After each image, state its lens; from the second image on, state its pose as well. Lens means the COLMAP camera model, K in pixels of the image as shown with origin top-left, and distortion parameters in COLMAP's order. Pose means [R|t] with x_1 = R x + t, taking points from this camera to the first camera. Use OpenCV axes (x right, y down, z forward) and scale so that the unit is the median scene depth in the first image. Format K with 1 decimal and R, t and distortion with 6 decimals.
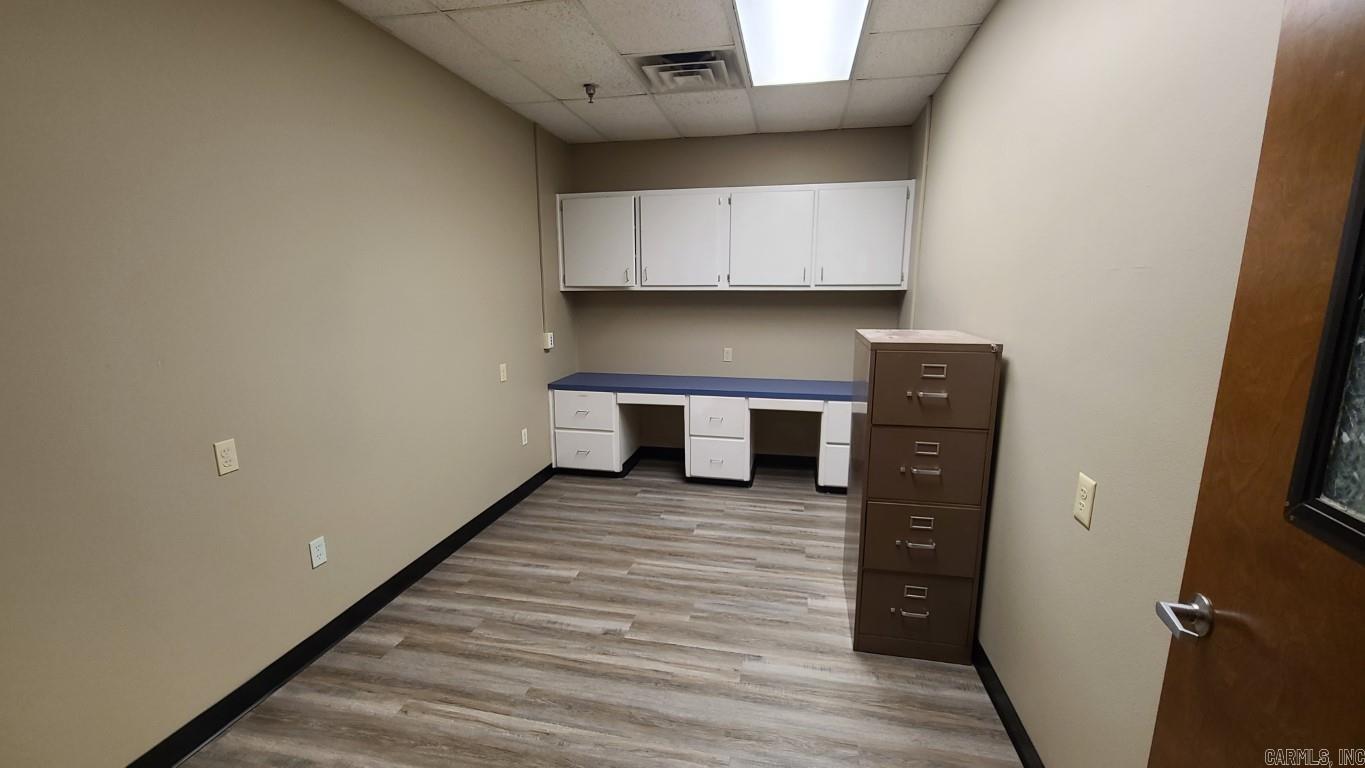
lens RADIAL K [[531.2, 0, 682.5], [0, 531.2, 384.0], [0, 0, 1]] dist [0.000539, 0.000023]
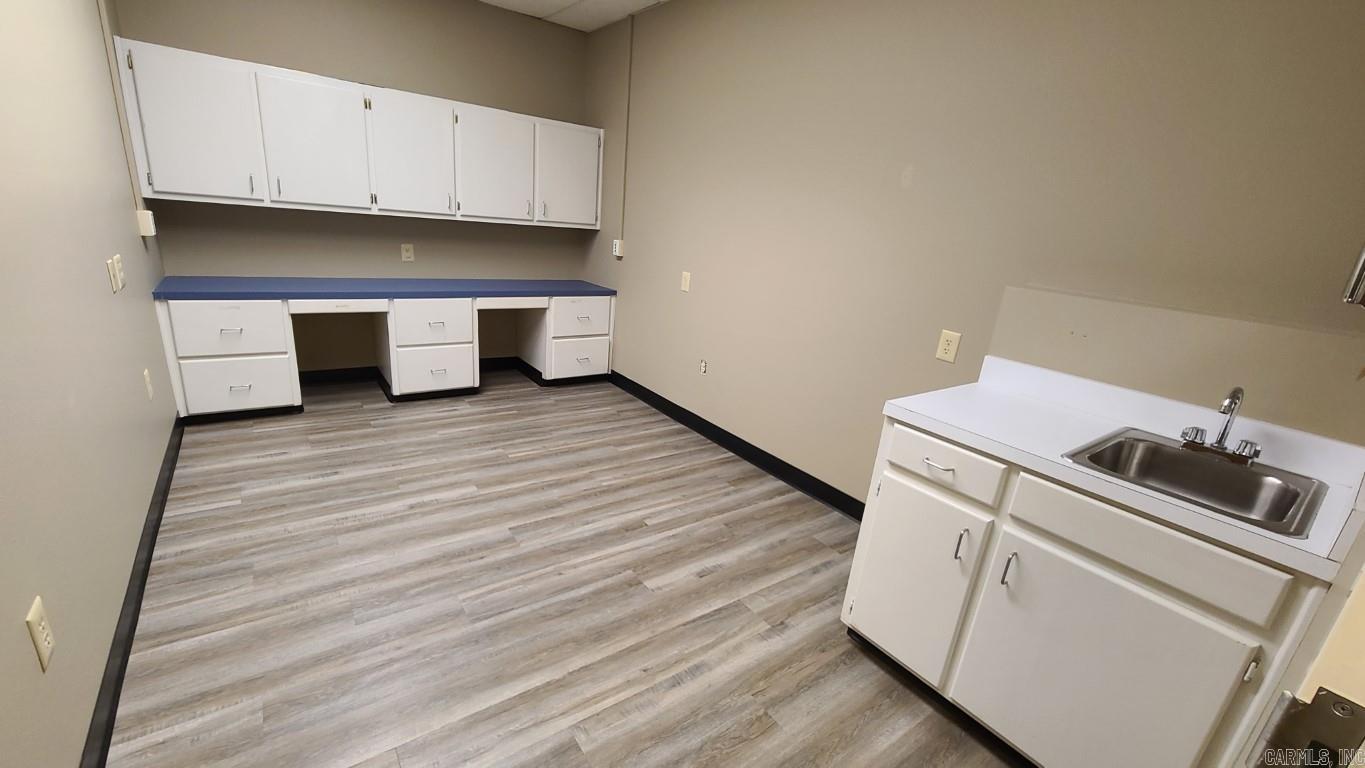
lens RADIAL K [[565.4, 0, 682.5], [0, 565.4, 384.0], [0, 0, 1]] dist [-0.000090, 0.000020]
pose [[0.669550, -0.160016, 0.725326, -0.334995], [0.020946, 0.980198, 0.196908, -0.012145], [-0.742472, -0.116647, 0.659643, 0.062142]]
